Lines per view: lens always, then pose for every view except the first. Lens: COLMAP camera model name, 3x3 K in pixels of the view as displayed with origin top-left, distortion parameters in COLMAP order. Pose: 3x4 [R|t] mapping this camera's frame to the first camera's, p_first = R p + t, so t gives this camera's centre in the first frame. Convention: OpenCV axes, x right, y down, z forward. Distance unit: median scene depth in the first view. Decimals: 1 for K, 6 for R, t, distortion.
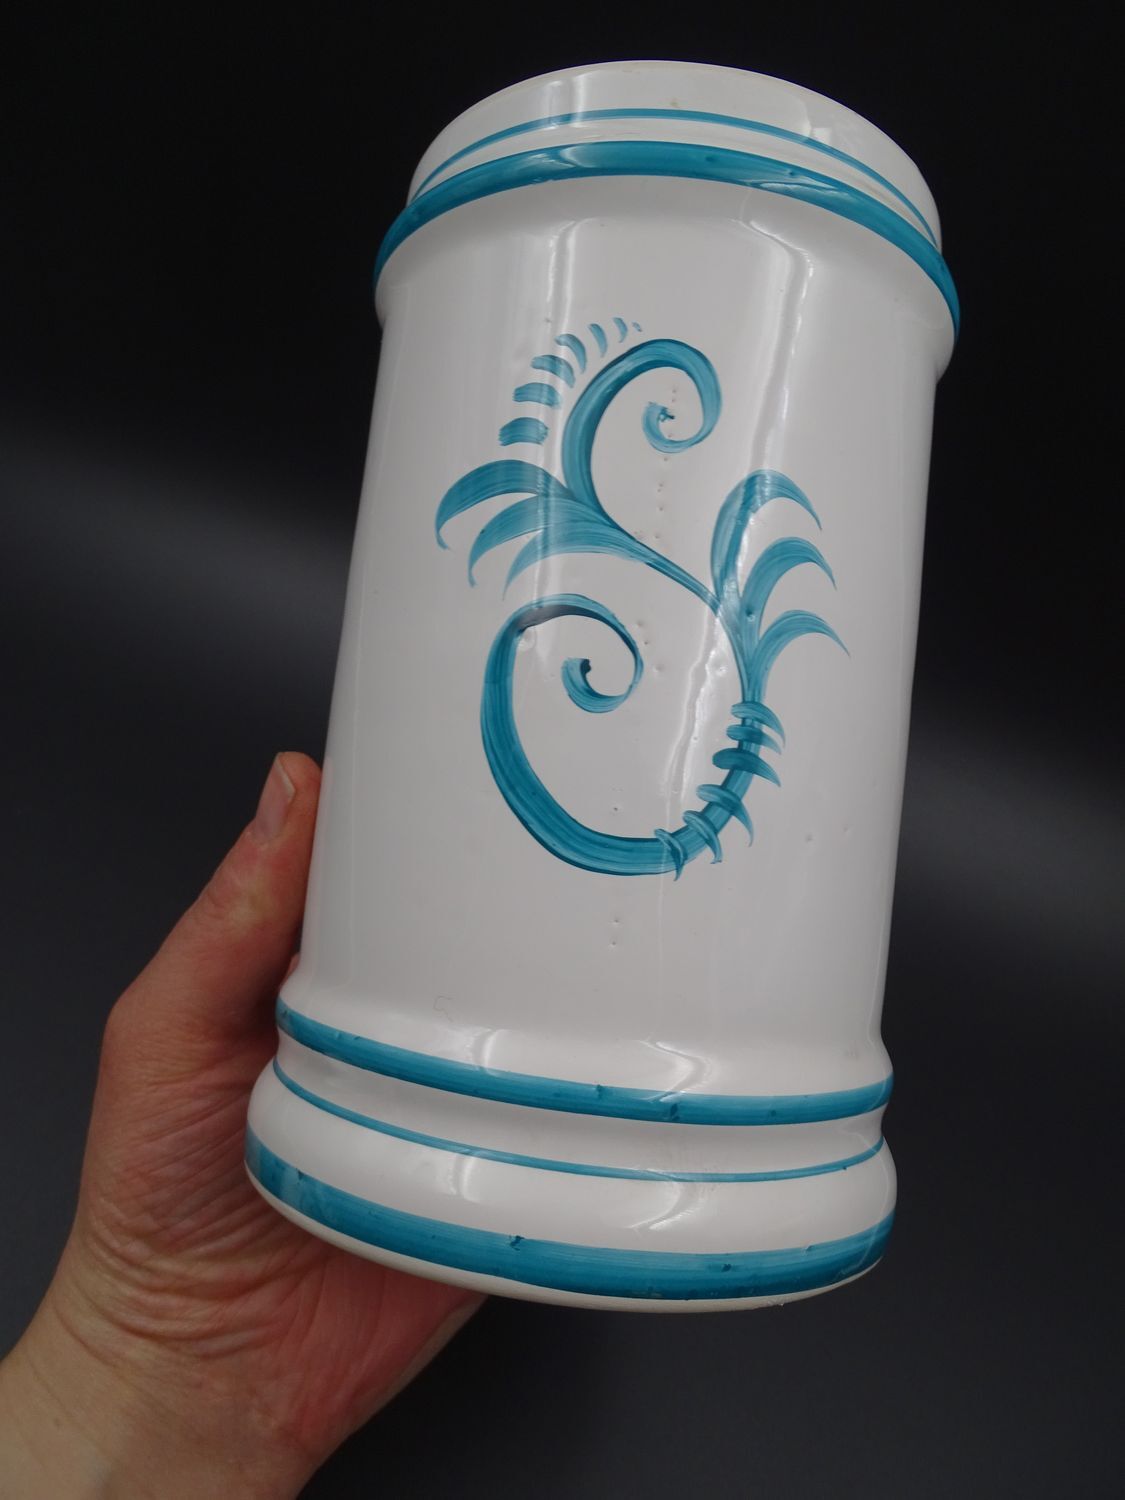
lens RADIAL K [[1067.9, 0, 562.5], [0, 1067.9, 750.0], [0, 0, 1]] dist [0.015164, -0.031784]
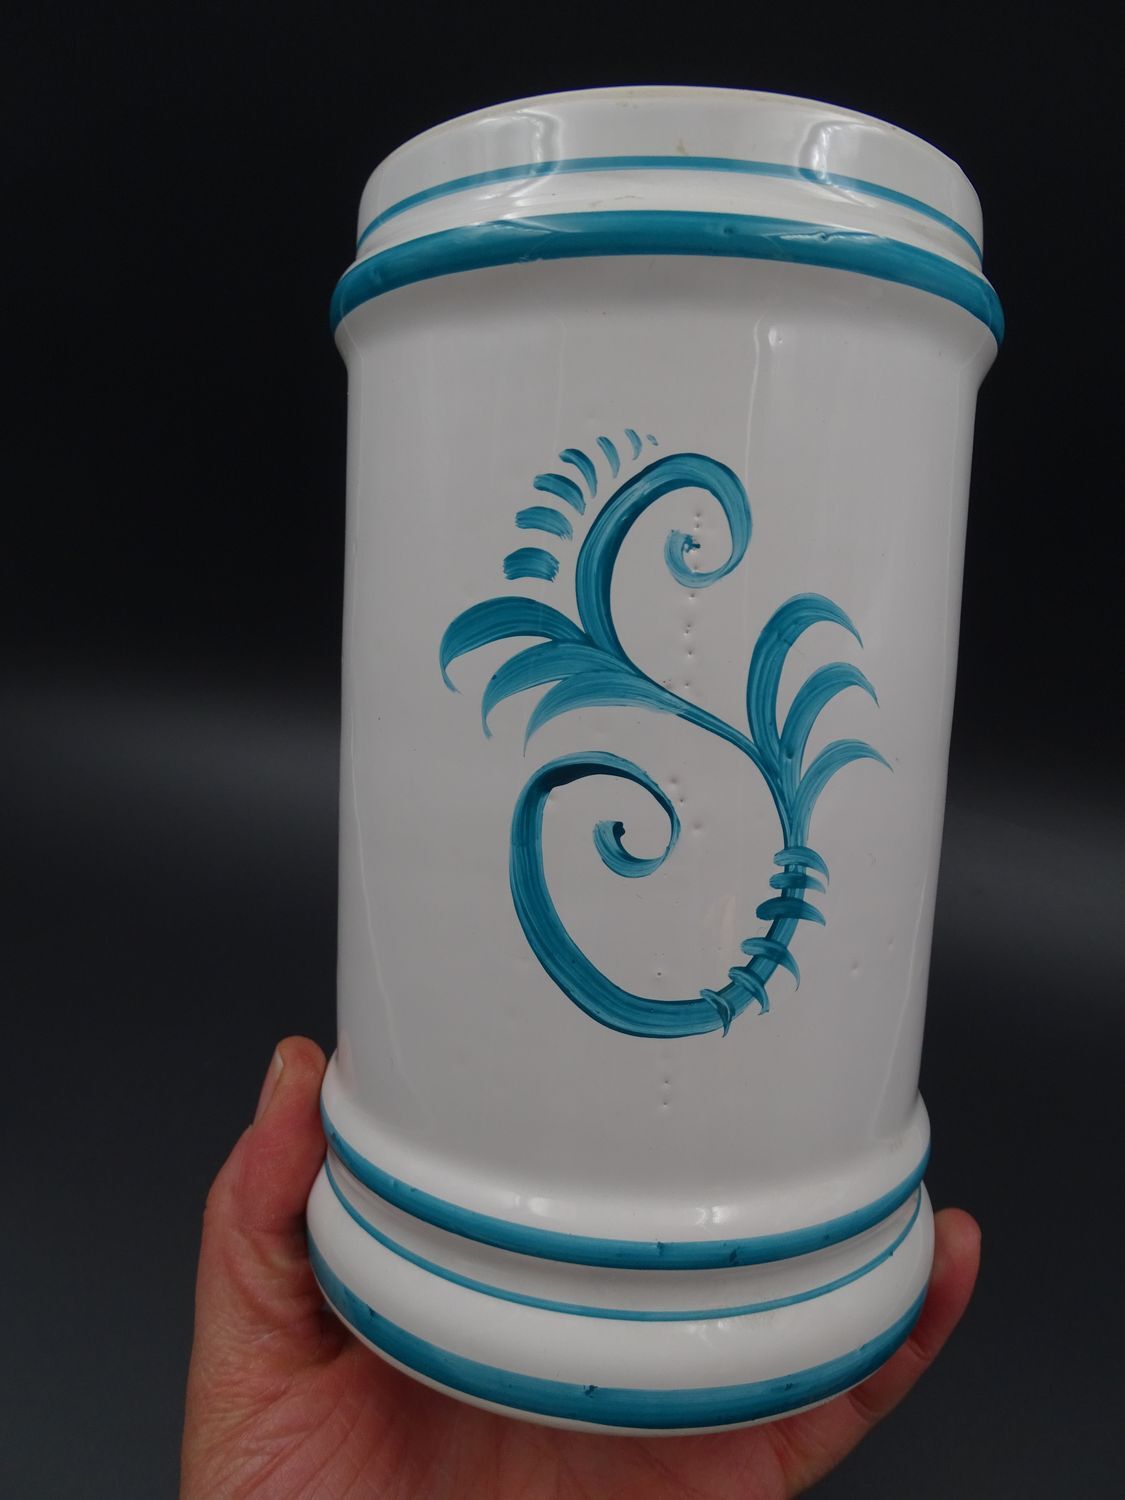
lens RADIAL K [[1067.9, 0, 562.5], [0, 1067.9, 750.0], [0, 0, 1]] dist [0.015164, -0.031784]
pose [[0.997188, -0.073923, 0.012326, -0.033789], [0.069675, 0.975040, 0.210812, -0.344599], [-0.027602, -0.209360, 0.977449, 0.096648]]
